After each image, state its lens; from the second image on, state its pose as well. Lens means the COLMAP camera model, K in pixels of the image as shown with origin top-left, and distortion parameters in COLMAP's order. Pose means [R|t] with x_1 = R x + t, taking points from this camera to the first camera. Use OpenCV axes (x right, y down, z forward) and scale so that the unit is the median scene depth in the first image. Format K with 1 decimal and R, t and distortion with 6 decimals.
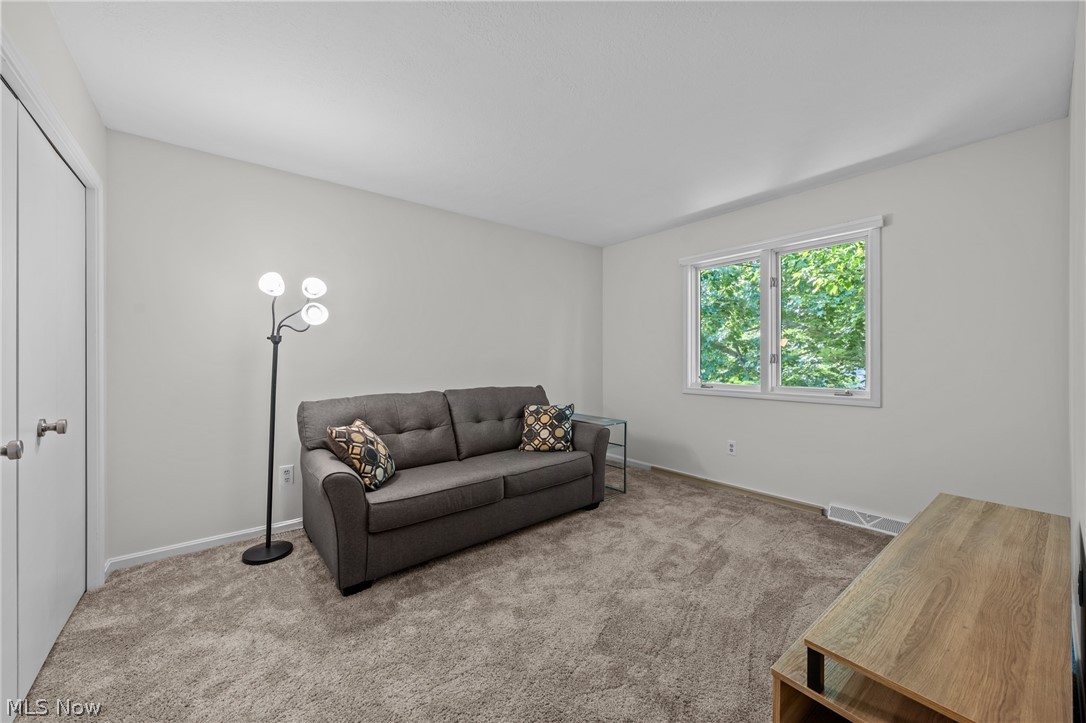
lens RADIAL K [[419.8, 0, 544.1], [0, 419.8, 360.0], [0, 0, 1]] dist [0.000387, -0.000029]
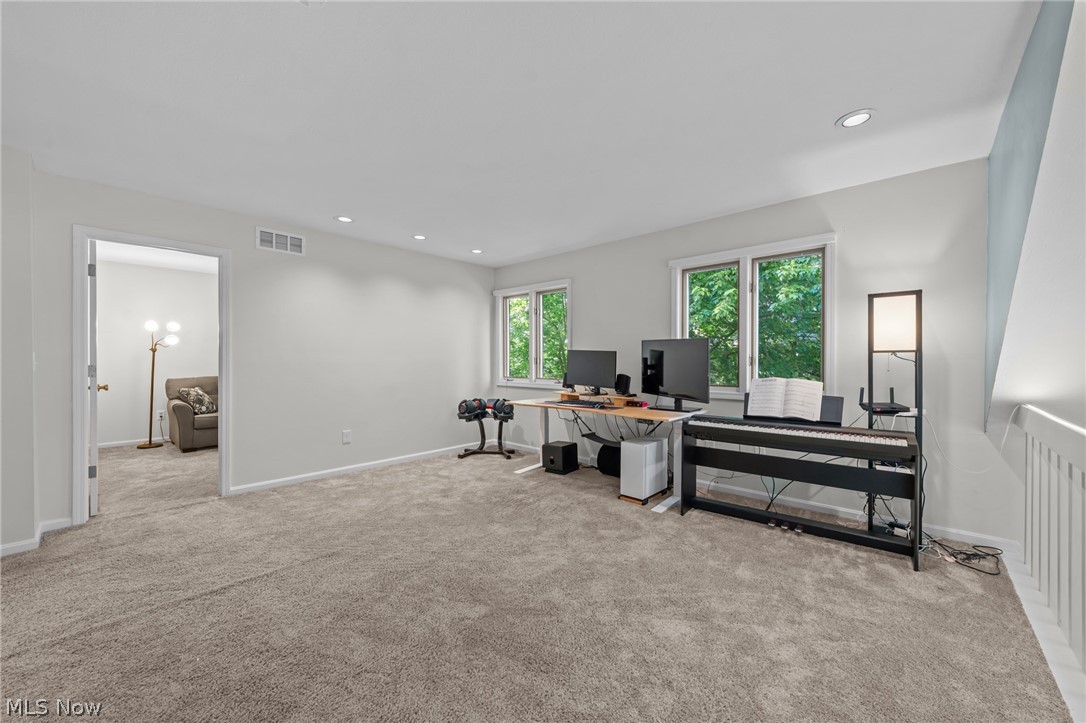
lens RADIAL K [[408.9, 0, 543.5], [0, 408.9, 363.9], [0, 0, 1]] dist [-0.000833, 0.000429]
pose [[0.986594, 0.003116, 0.163164, 1.047748], [-0.004618, 0.999950, 0.008829, -0.005705], [-0.163129, -0.009465, 0.986559, -1.475219]]
